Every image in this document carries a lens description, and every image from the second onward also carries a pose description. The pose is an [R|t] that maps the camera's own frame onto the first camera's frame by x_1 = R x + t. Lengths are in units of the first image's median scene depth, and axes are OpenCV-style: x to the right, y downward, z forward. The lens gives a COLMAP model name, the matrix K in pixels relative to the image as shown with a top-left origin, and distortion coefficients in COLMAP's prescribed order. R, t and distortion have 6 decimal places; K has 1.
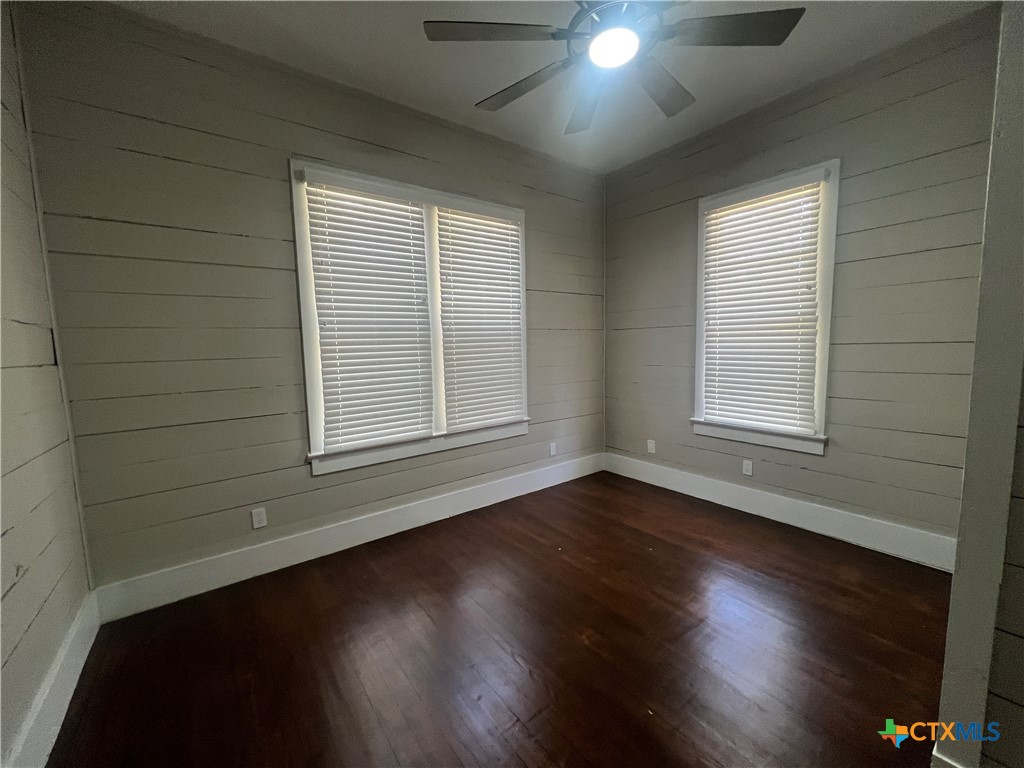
lens RADIAL K [[409.0, 0, 511.8], [0, 409.0, 382.6], [0, 0, 1]] dist [-0.000258, -0.000055]
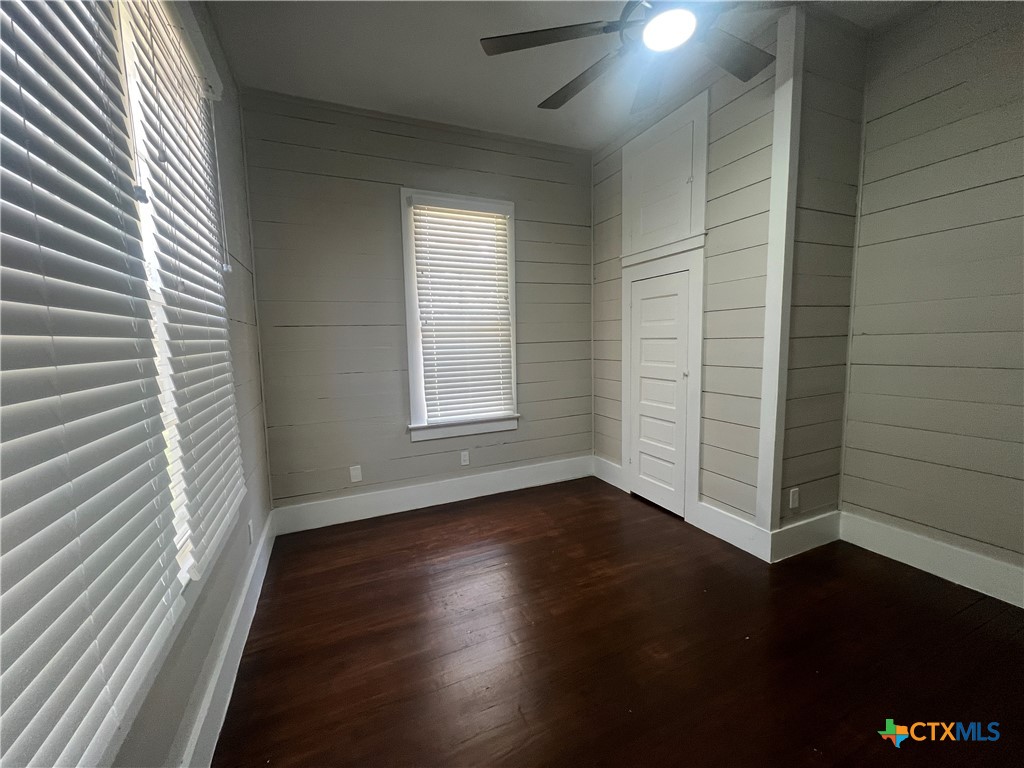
lens RADIAL K [[409.0, 0, 510.7], [0, 409.0, 385.2], [0, 0, 1]] dist [-0.000258, -0.000055]
pose [[0.224190, -0.090616, 0.970324, -0.418477], [0.114089, 0.991262, 0.066211, -0.041261], [-0.967844, 0.095859, 0.232569, 0.598484]]
